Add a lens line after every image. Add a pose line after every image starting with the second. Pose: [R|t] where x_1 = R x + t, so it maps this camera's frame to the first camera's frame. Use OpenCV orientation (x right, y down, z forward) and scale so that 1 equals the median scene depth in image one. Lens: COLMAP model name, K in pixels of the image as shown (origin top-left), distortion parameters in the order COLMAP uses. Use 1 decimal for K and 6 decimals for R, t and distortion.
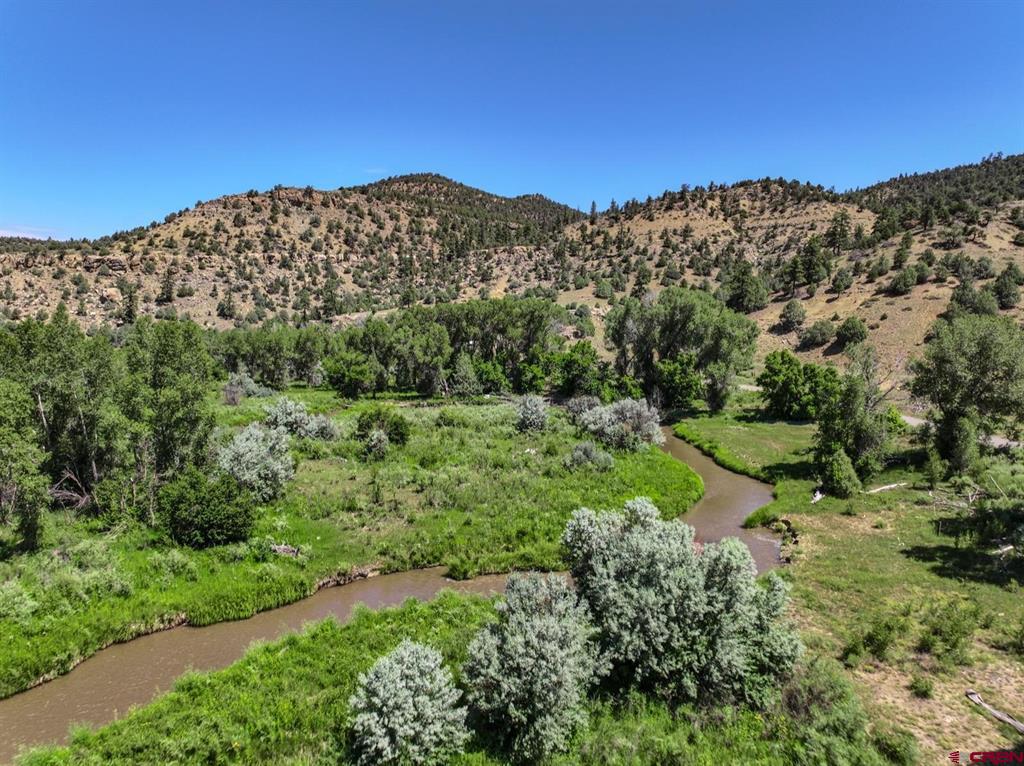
lens RADIAL K [[718.7, 0, 516.0], [0, 718.7, 381.0], [0, 0, 1]] dist [-0.002559, 0.019365]
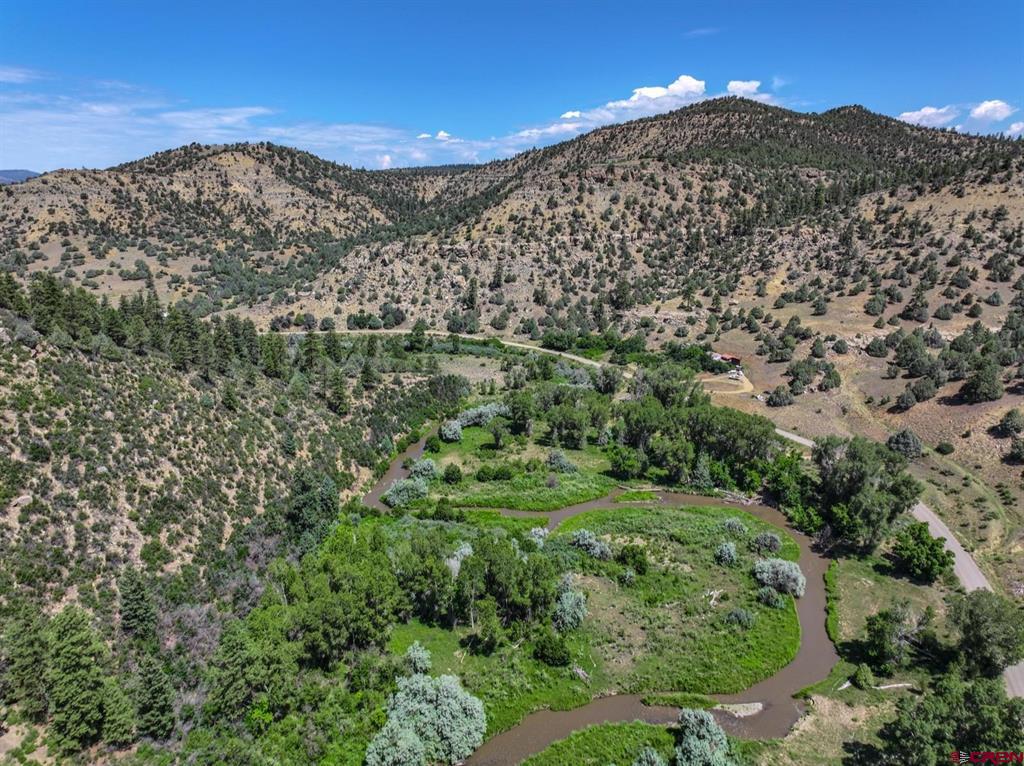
lens RADIAL K [[718.7, 0, 516.3], [0, 718.7, 380.0], [0, 0, 1]] dist [-0.002559, 0.019365]
pose [[0.920388, 0.096096, -0.379015, 0.037392], [-0.035976, 0.986030, 0.162635, -0.133765], [0.389349, -0.136052, 0.910987, -0.142849]]
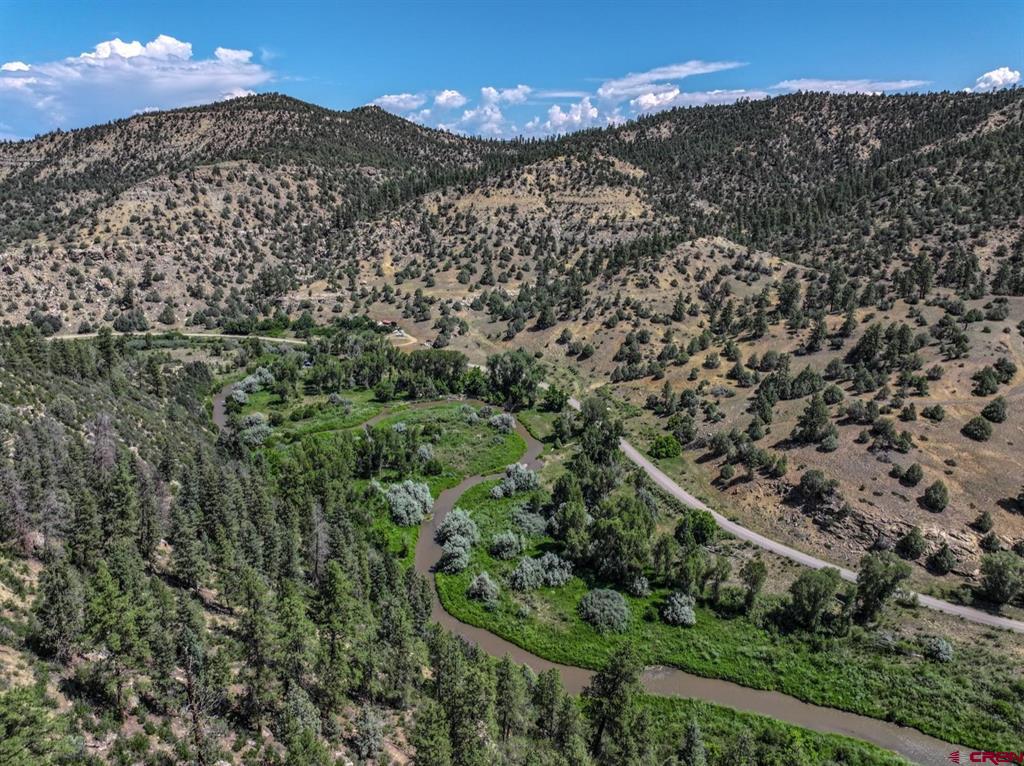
lens RADIAL K [[718.7, 0, 516.7], [0, 718.7, 382.6], [0, 0, 1]] dist [-0.002559, 0.019365]
pose [[0.970549, -0.062101, 0.232762, -0.113095], [0.016589, 0.981137, 0.192600, -0.156230], [-0.240332, -0.183066, 0.953272, -0.438849]]
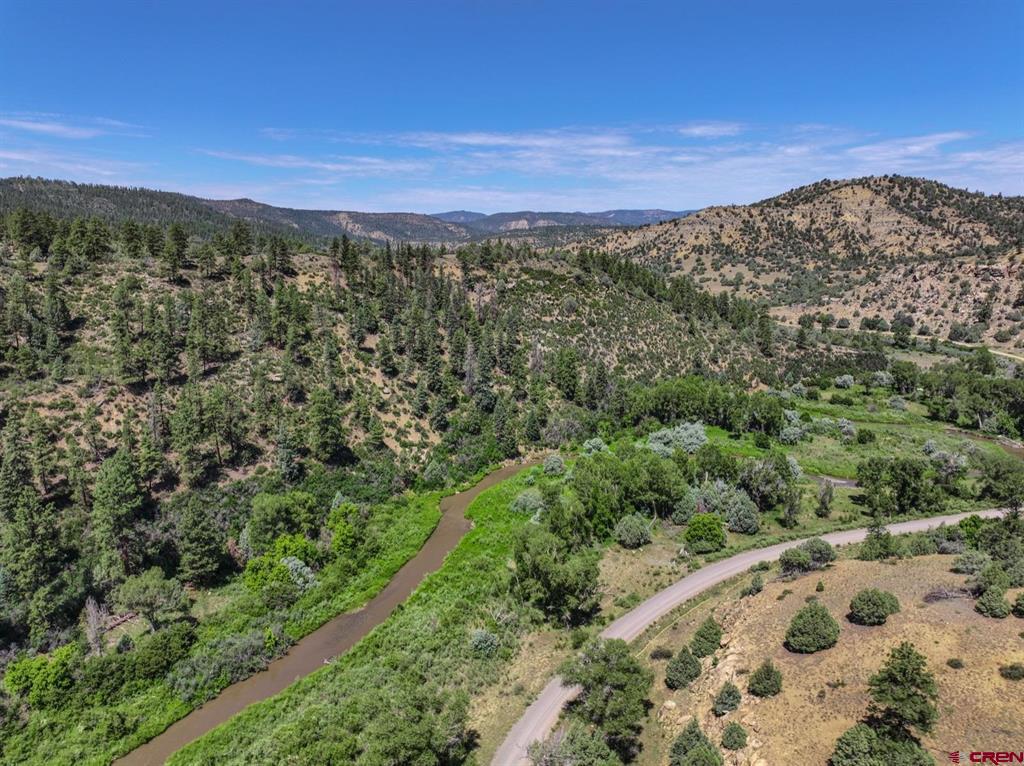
lens RADIAL K [[718.7, 0, 516.0], [0, 718.7, 382.3], [0, 0, 1]] dist [-0.002559, 0.019365]
pose [[0.312790, 0.193160, -0.929974, 0.413006], [-0.082362, 0.980931, 0.176042, -0.110076], [0.946245, 0.021530, 0.322735, -0.258286]]
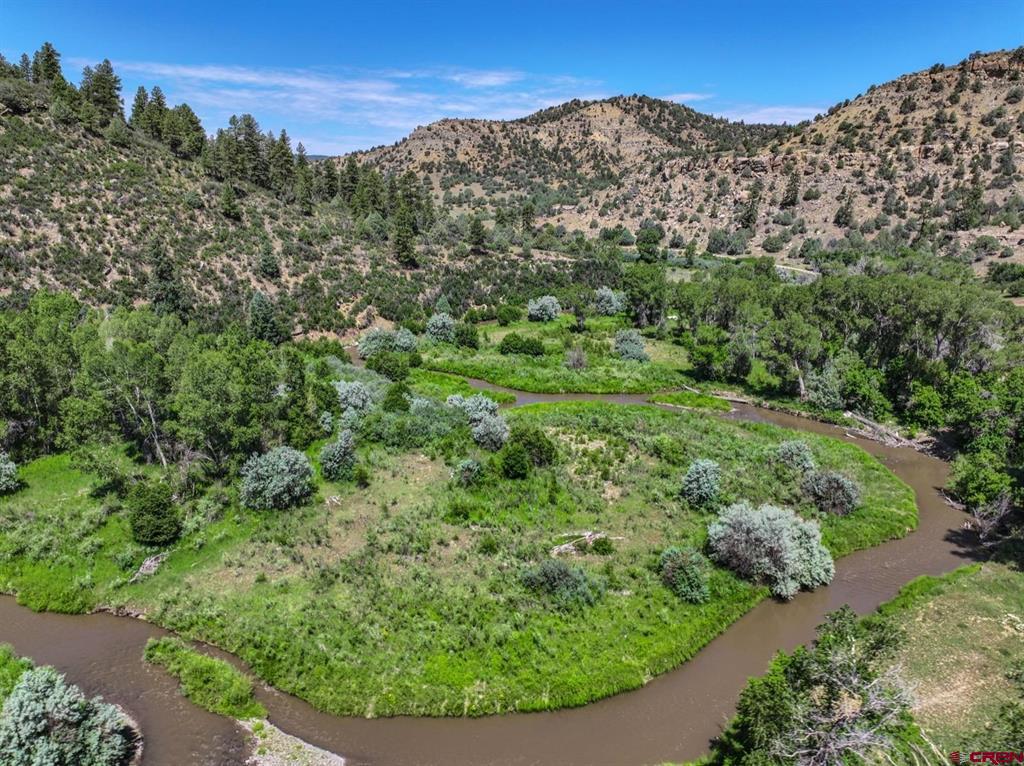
lens RADIAL K [[718.7, 0, 515.6], [0, 718.7, 381.0], [0, 0, 1]] dist [-0.002559, 0.019365]
pose [[0.575818, 0.220713, -0.787223, 0.111651], [-0.081990, 0.973607, 0.212997, -0.046799], [0.813456, -0.058103, 0.578717, 0.088780]]
